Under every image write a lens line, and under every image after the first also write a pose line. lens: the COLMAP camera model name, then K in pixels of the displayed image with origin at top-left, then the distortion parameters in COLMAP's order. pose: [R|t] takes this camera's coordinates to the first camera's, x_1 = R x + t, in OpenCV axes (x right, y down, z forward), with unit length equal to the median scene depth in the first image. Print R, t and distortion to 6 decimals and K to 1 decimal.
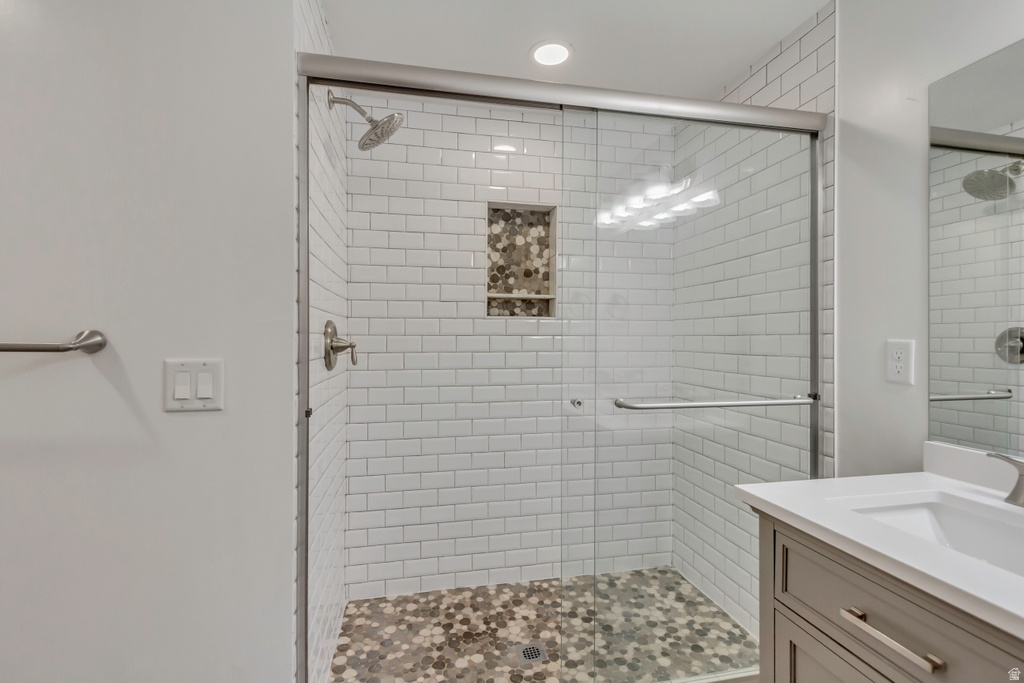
lens RADIAL K [[468.7, 0, 513.4], [0, 468.7, 335.7], [0, 0, 1]] dist [0.005797, -0.001036]
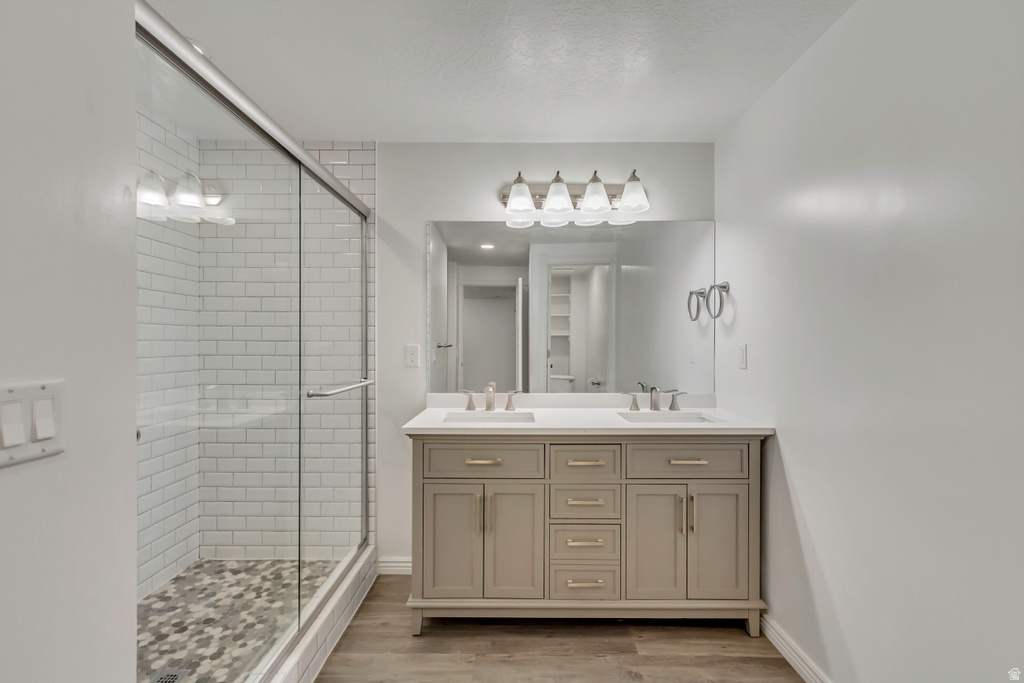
lens RADIAL K [[447.9, 0, 512.2], [0, 447.9, 341.7], [0, 0, 1]] dist [0.004608, 0.001127]
pose [[0.222427, 0.002189, 0.974947, -0.624898], [-0.008896, 0.999960, -0.000215, -0.004153], [-0.974909, -0.008625, 0.222438, 0.125282]]
